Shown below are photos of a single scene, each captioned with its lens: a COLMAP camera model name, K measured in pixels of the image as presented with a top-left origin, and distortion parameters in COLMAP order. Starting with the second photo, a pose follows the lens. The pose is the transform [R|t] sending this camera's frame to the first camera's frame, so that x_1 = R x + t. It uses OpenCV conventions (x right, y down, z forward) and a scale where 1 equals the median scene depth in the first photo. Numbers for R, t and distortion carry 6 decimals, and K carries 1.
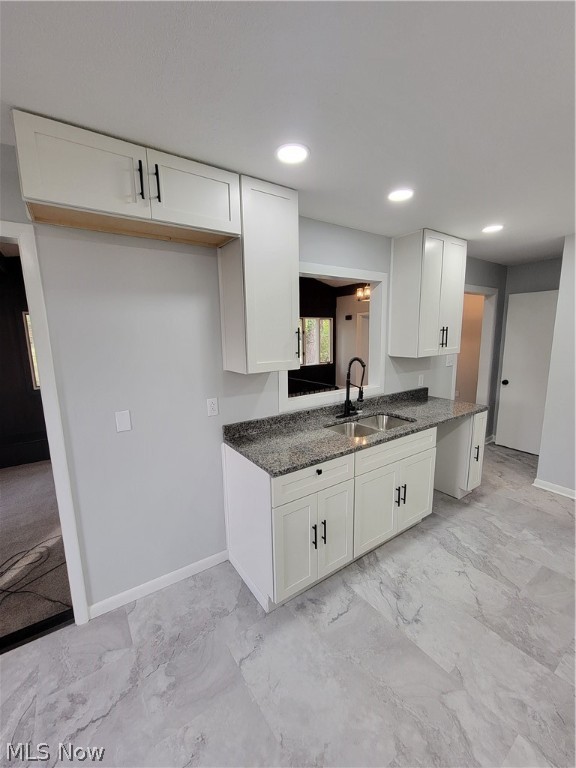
lens RADIAL K [[312.9, 0, 289.2], [0, 312.9, 384.9], [0, 0, 1]] dist [-0.004198, -0.000415]
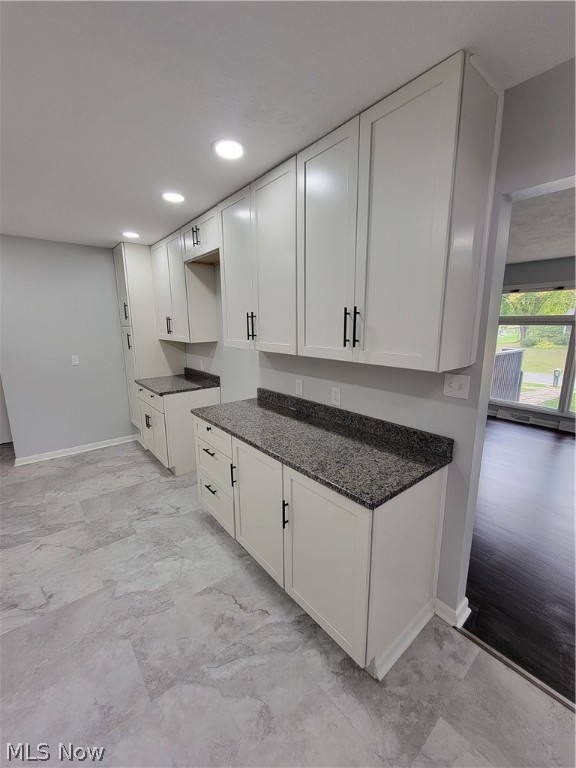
lens RADIAL K [[312.9, 0, 289.2], [0, 312.9, 384.9], [0, 0, 1]] dist [-0.004198, -0.000415]
pose [[-0.084466, -0.173307, 0.981239, -0.532560], [0.162544, 0.969171, 0.185167, 0.008769], [-0.983079, 0.175135, -0.053692, 0.143129]]
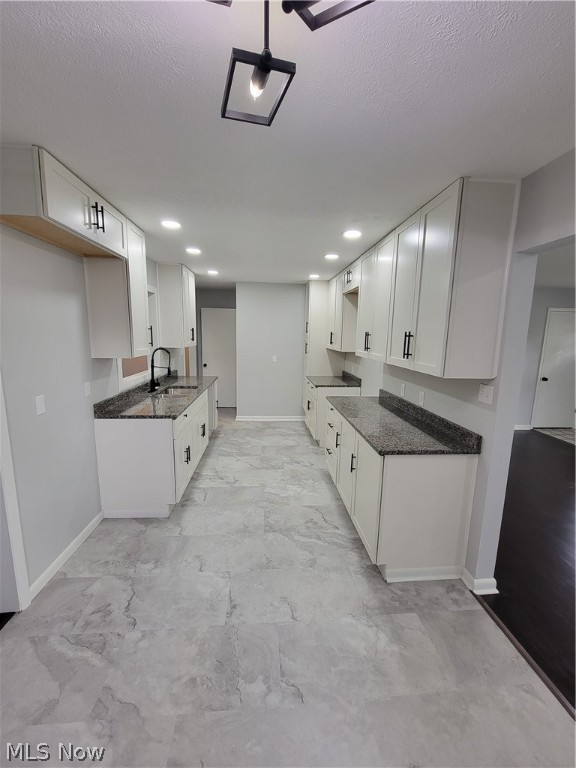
lens RADIAL K [[312.9, 0, 289.2], [0, 312.9, 384.9], [0, 0, 1]] dist [-0.004198, -0.000415]
pose [[0.497996, -0.111359, 0.859999, -0.996124], [0.104900, 0.992174, 0.067730, 0.061850], [-0.860811, 0.056485, 0.505780, -0.290657]]
